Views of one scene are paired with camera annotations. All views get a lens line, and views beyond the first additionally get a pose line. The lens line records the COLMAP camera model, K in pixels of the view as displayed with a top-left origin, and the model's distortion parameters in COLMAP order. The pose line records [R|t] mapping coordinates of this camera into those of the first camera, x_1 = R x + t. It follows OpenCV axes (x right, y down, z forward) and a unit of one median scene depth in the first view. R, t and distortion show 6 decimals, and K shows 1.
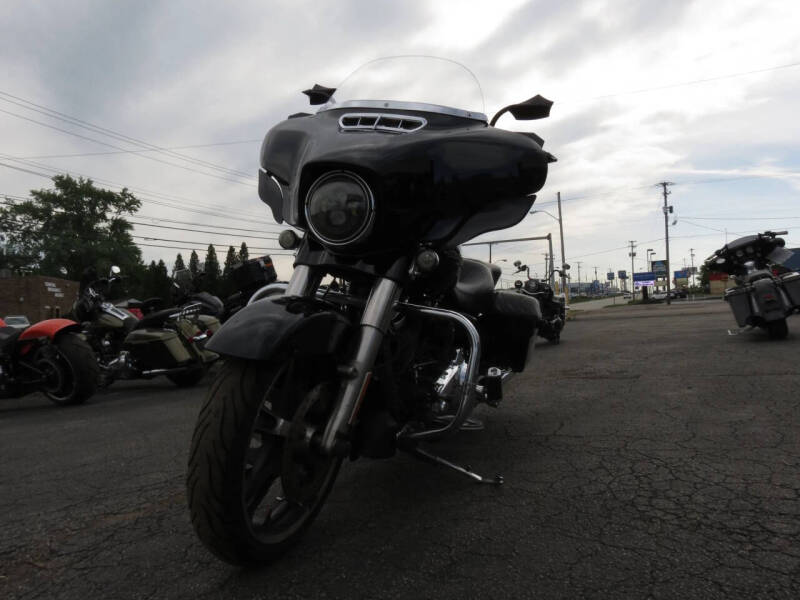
lens RADIAL K [[573.7, 0, 397.0], [0, 573.7, 297.9], [0, 0, 1]] dist [-0.020952, 0.006973]
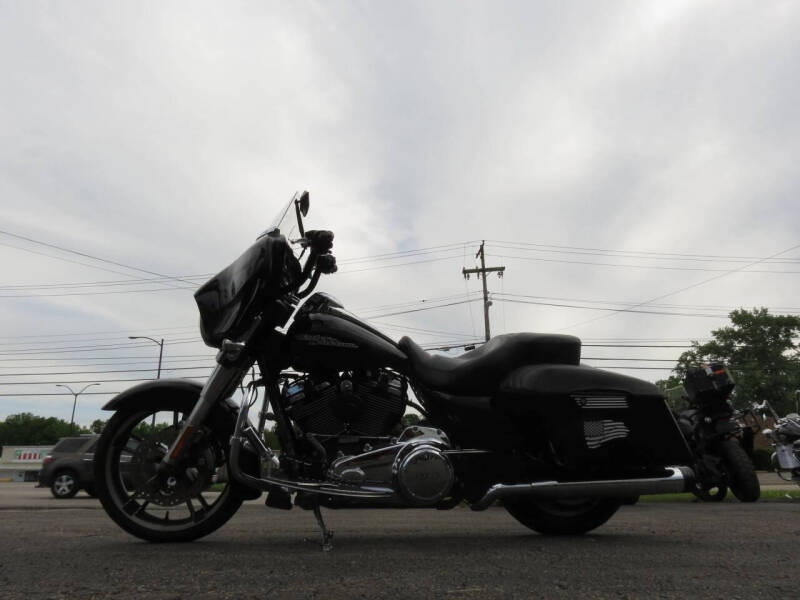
lens RADIAL K [[576.3, 0, 399.1], [0, 576.3, 300.8], [0, 0, 1]] dist [-0.022830, 0.005121]
pose [[0.422243, -0.222807, -0.878674, 0.770994], [0.011455, 0.970556, -0.240601, 0.089227], [0.906410, 0.091527, 0.412363, 0.414764]]
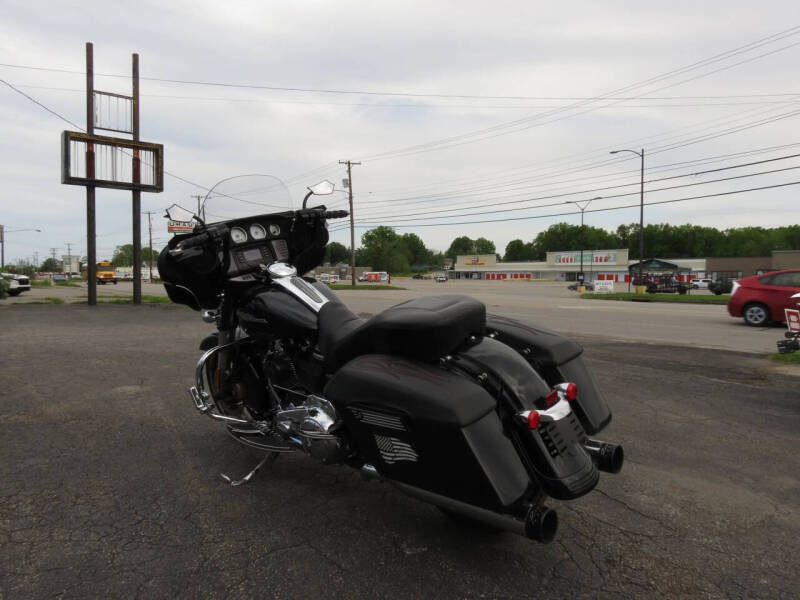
lens RADIAL K [[576.3, 0, 399.1], [0, 576.3, 300.8], [0, 0, 1]] dist [-0.022830, 0.005121]
pose [[-0.417046, 0.089520, -0.904466, 0.749711], [0.042394, 0.995970, 0.079030, -0.121127], [0.907896, -0.005385, -0.419160, 1.196798]]
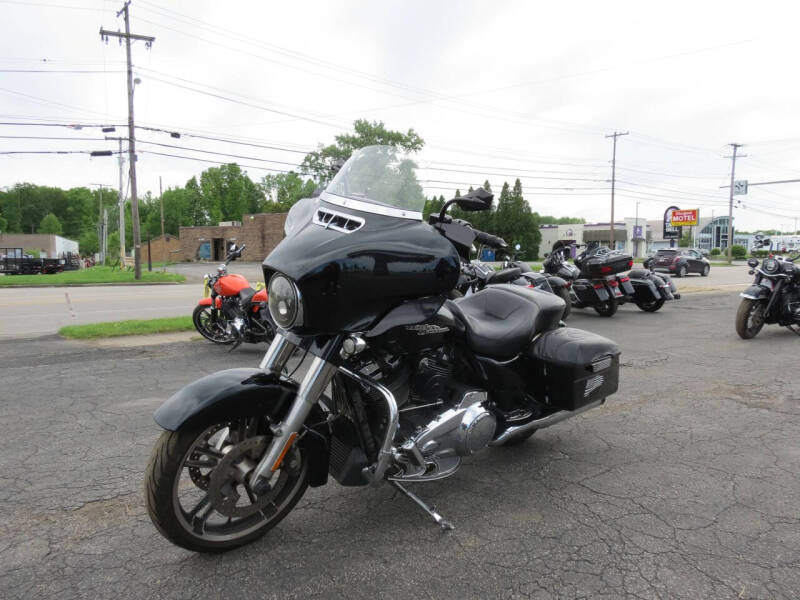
lens RADIAL K [[576.3, 0, 399.1], [0, 576.3, 300.8], [0, 0, 1]] dist [-0.022830, 0.005121]
pose [[0.886837, 0.085222, -0.454157, 0.351972], [-0.028583, 0.991081, 0.130161, -0.165234], [0.461198, -0.102450, 0.881363, -0.000094]]
